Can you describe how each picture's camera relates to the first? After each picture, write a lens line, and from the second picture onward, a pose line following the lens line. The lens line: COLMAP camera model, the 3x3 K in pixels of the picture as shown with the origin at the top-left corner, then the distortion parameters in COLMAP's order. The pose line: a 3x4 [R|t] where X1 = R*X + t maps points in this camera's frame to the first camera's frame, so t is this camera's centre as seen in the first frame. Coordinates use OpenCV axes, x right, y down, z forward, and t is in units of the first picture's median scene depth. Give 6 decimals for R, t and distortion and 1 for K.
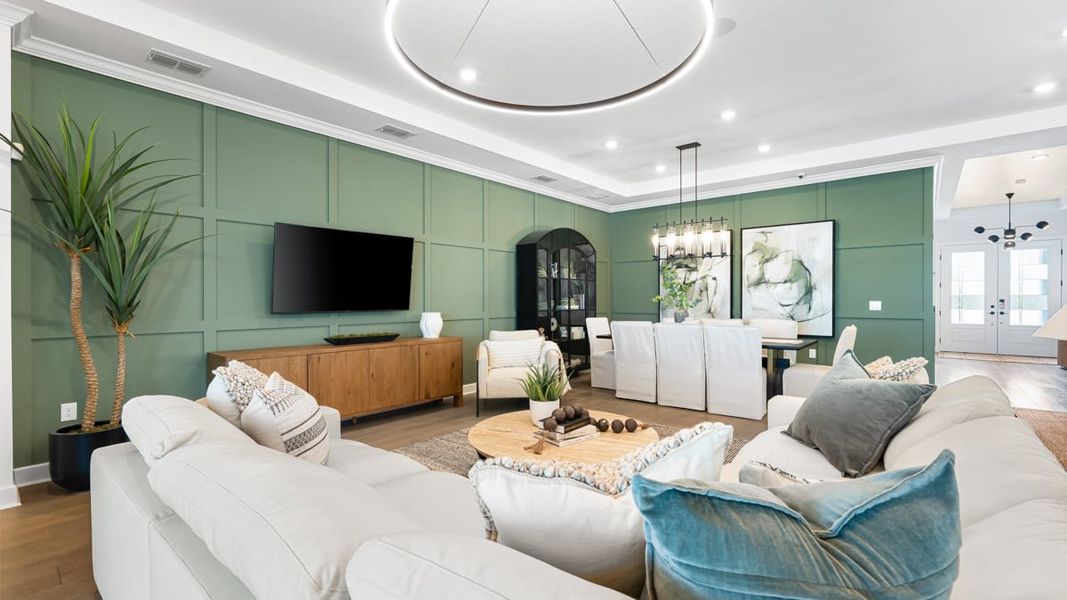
lens RADIAL K [[443.6, 0, 533.8], [0, 443.6, 300.5], [0, 0, 1]] dist [-0.003293, -0.000888]
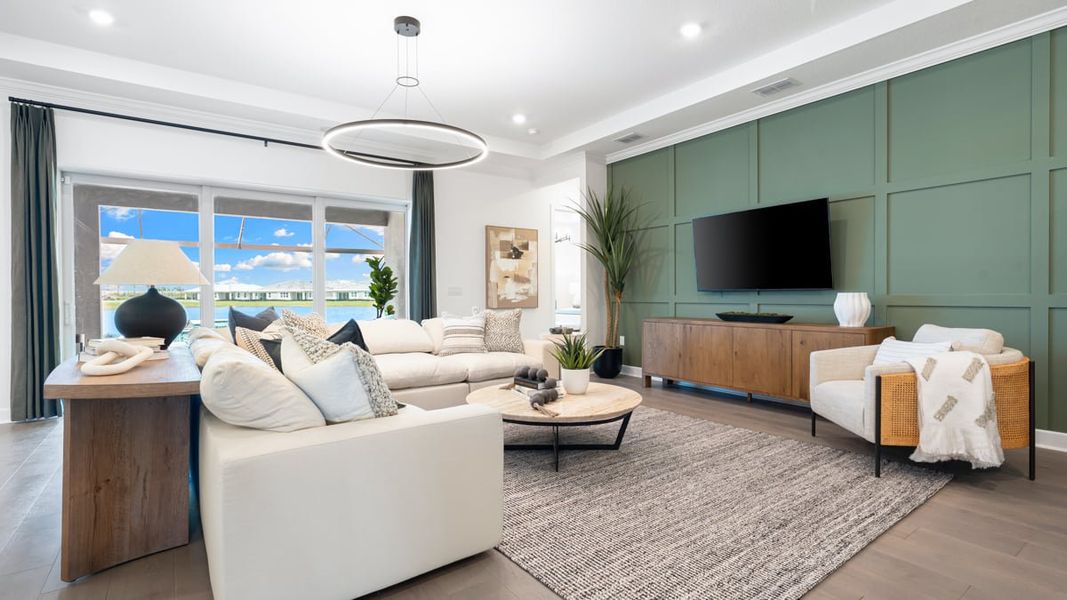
lens RADIAL K [[490.9, 0, 538.5], [0, 490.9, 298.0], [0, 0, 1]] dist [0.003998, -0.000207]
pose [[-0.201404, 0.011601, -0.979439, 0.830119], [0.001726, 0.999933, 0.011488, 0.031360], [0.979507, 0.000623, -0.201411, 0.806635]]
